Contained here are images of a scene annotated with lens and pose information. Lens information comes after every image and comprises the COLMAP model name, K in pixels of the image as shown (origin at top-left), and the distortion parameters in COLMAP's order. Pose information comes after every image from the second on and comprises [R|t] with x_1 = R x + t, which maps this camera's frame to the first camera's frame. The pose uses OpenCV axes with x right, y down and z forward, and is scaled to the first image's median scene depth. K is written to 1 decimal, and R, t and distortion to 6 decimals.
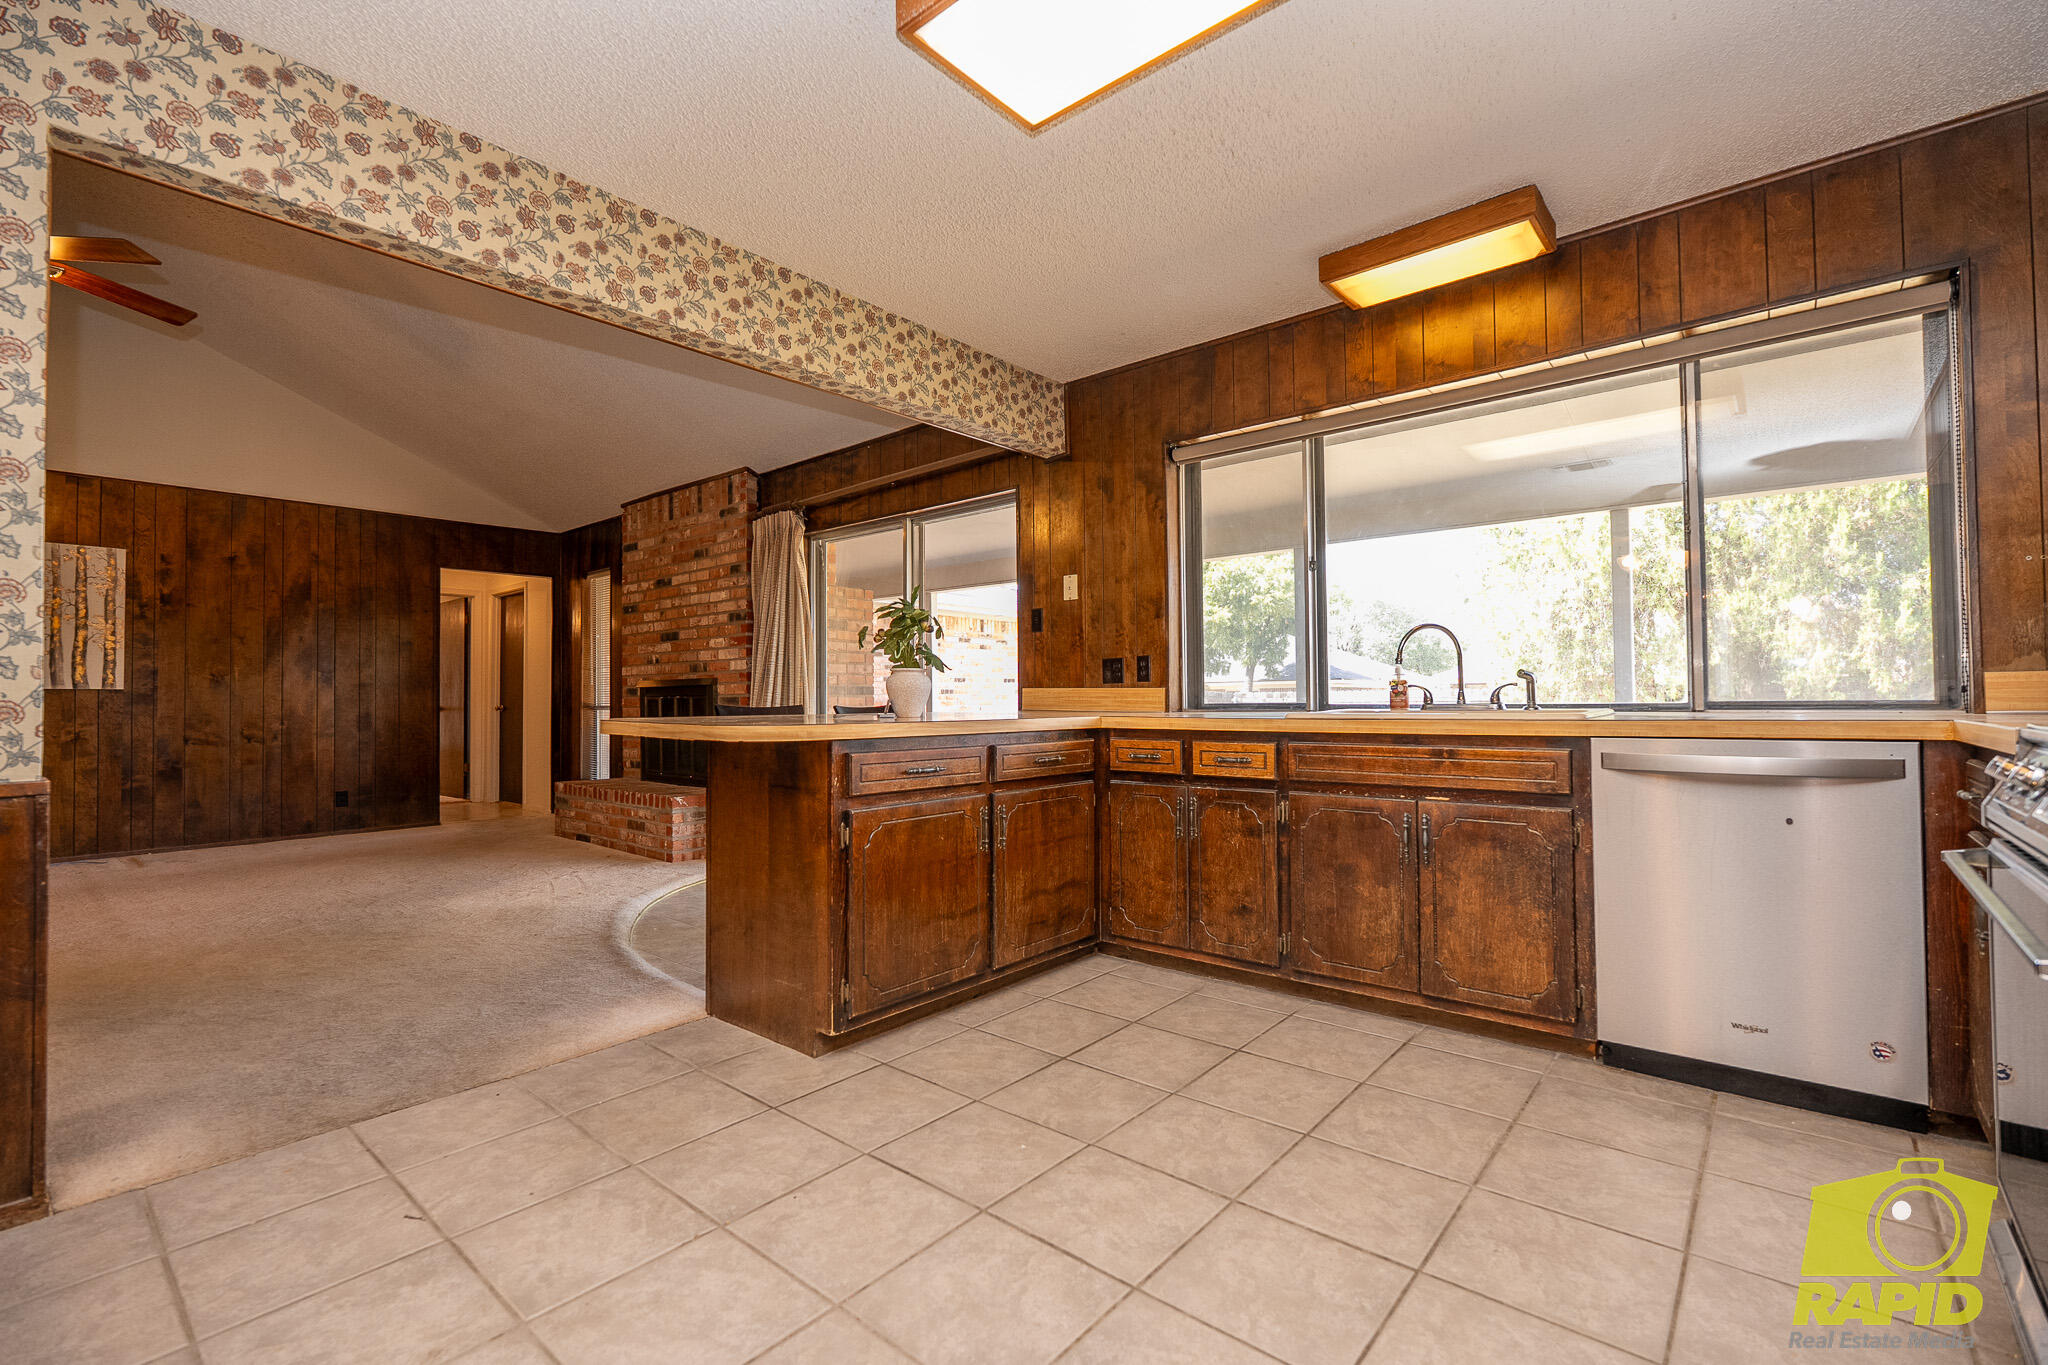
lens RADIAL K [[896.3, 0, 1024.0], [0, 896.3, 682.5], [0, 0, 1]] dist [-0.008234, 0.001935]
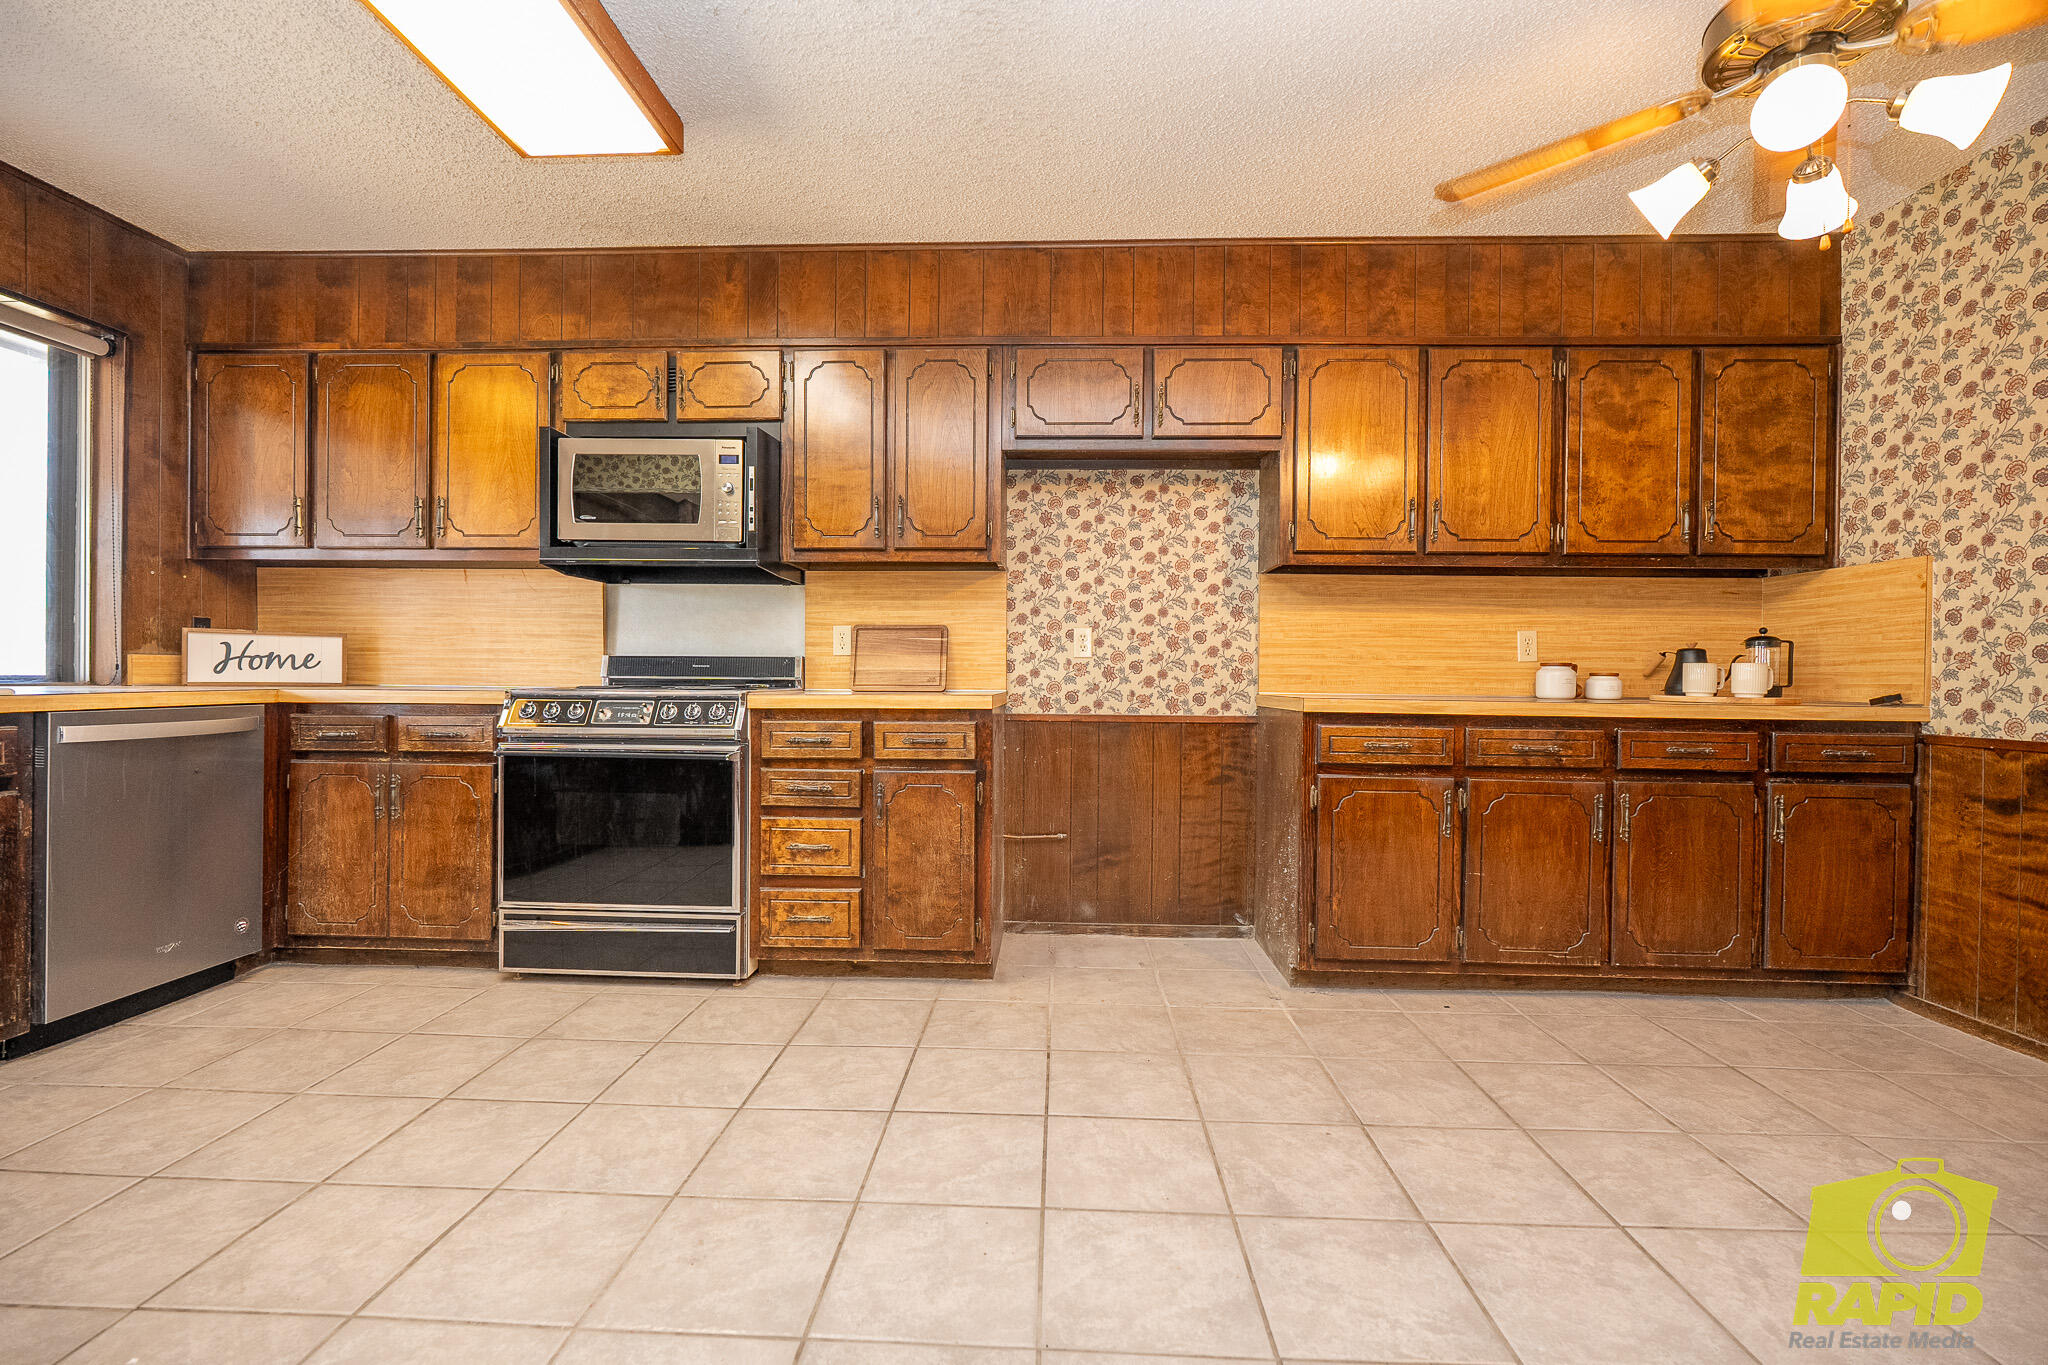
lens RADIAL K [[896.3, 0, 1024.0], [0, 896.3, 682.5], [0, 0, 1]] dist [-0.008234, 0.001935]
pose [[-0.618097, -0.001917, 0.786100, -0.680019], [-0.020064, 0.999710, -0.013338, 0.018640], [-0.785846, -0.024016, -0.617956, 0.680303]]
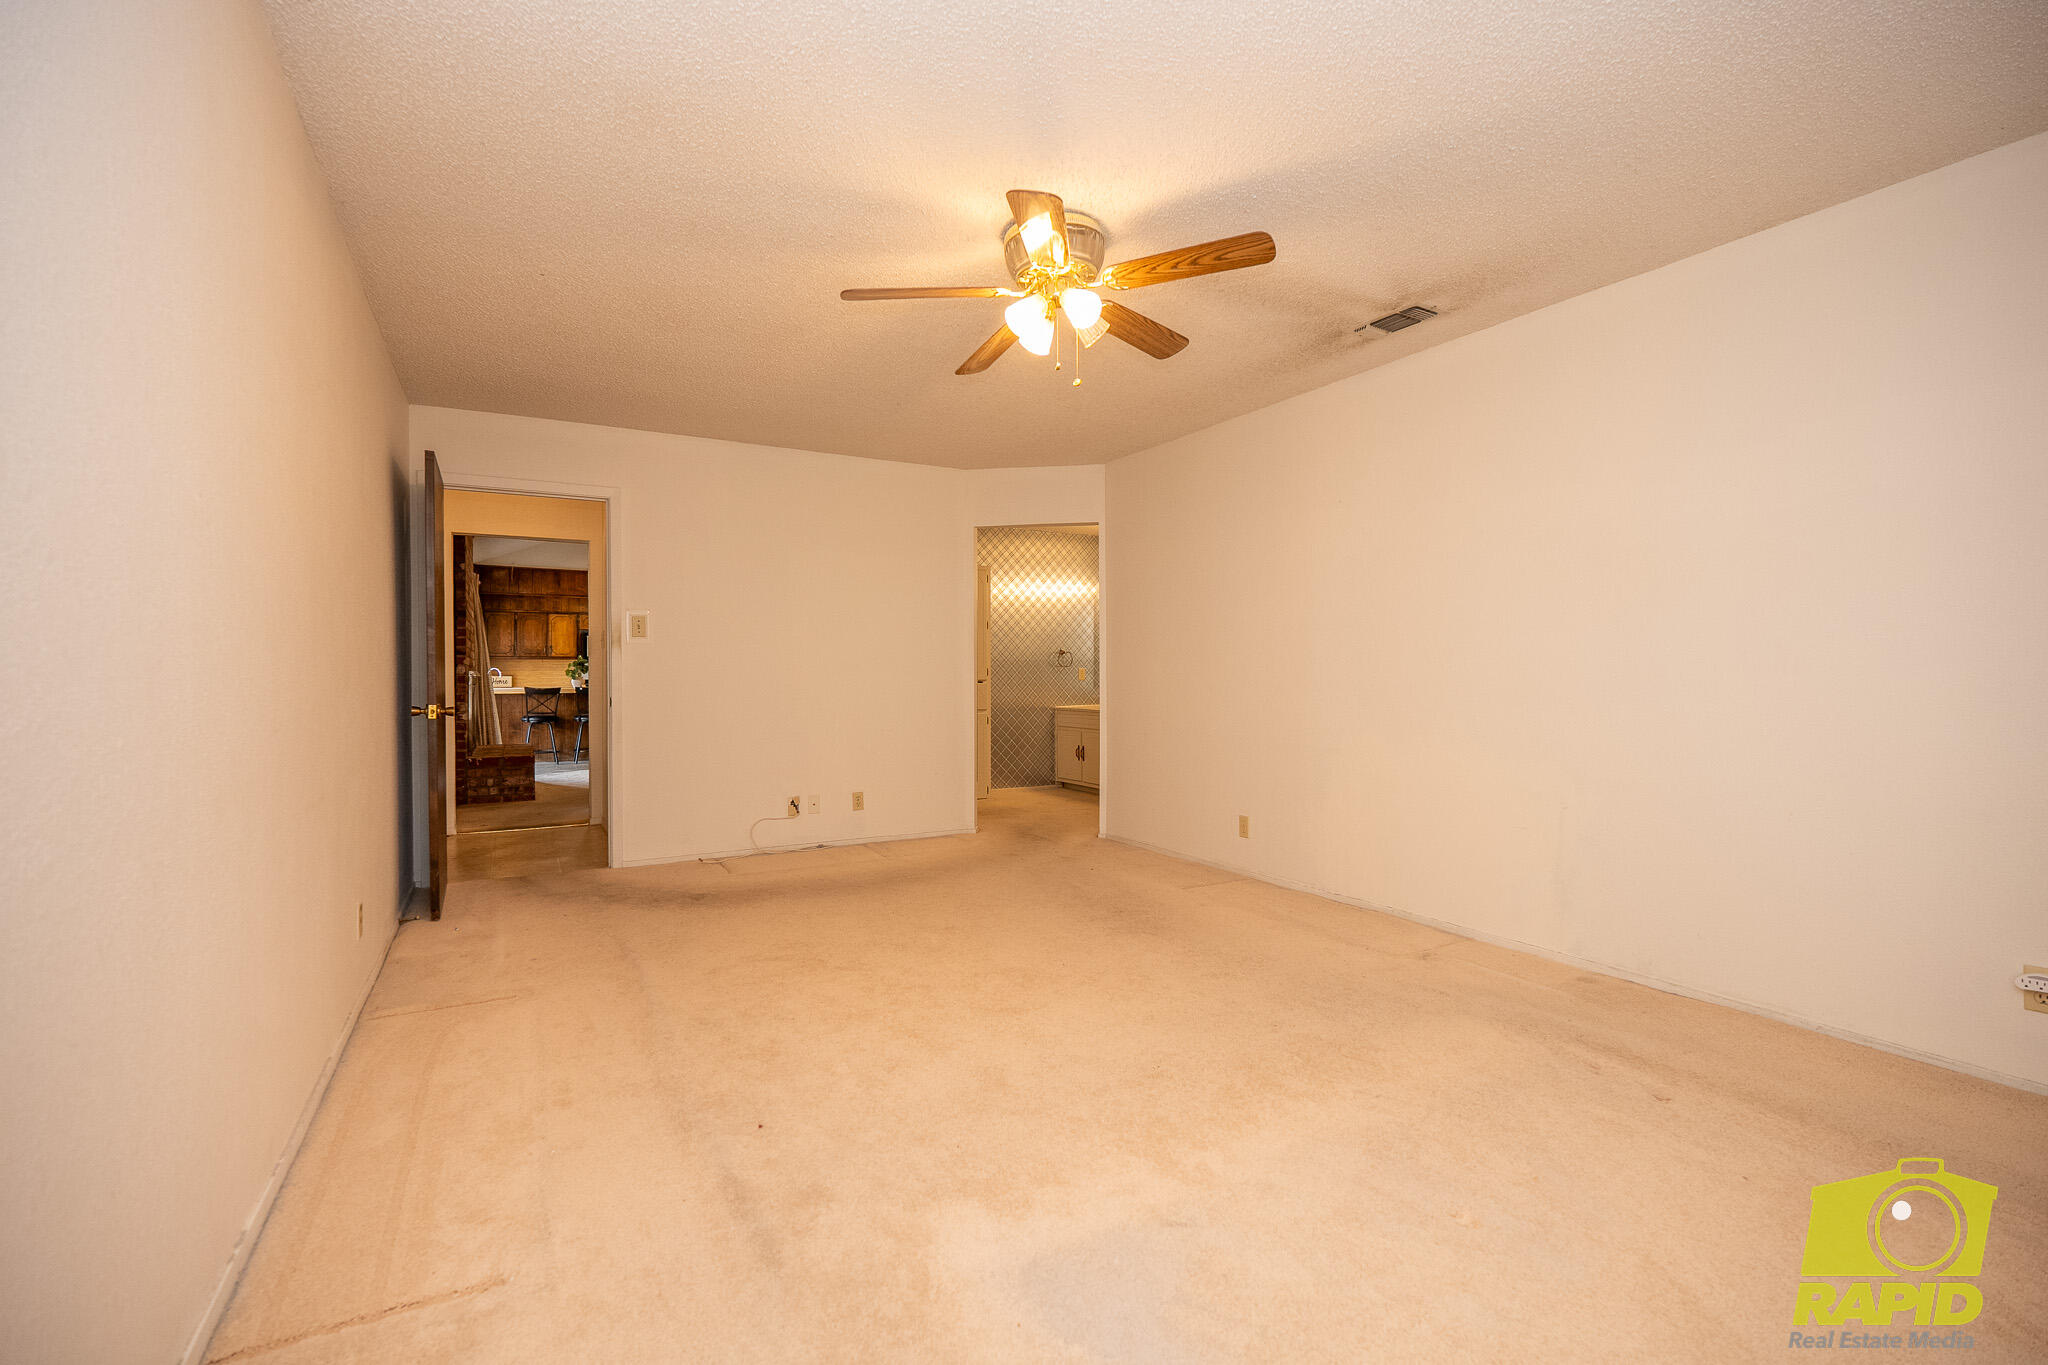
lens RADIAL K [[896.3, 0, 1024.0], [0, 896.3, 682.5], [0, 0, 1]] dist [-0.008234, 0.001935]
pose [[-0.941216, 0.008899, 0.337688, -3.988959], [0.005099, 0.999913, -0.012139, 0.089745], [-0.337766, -0.009703, -0.941180, 4.894110]]
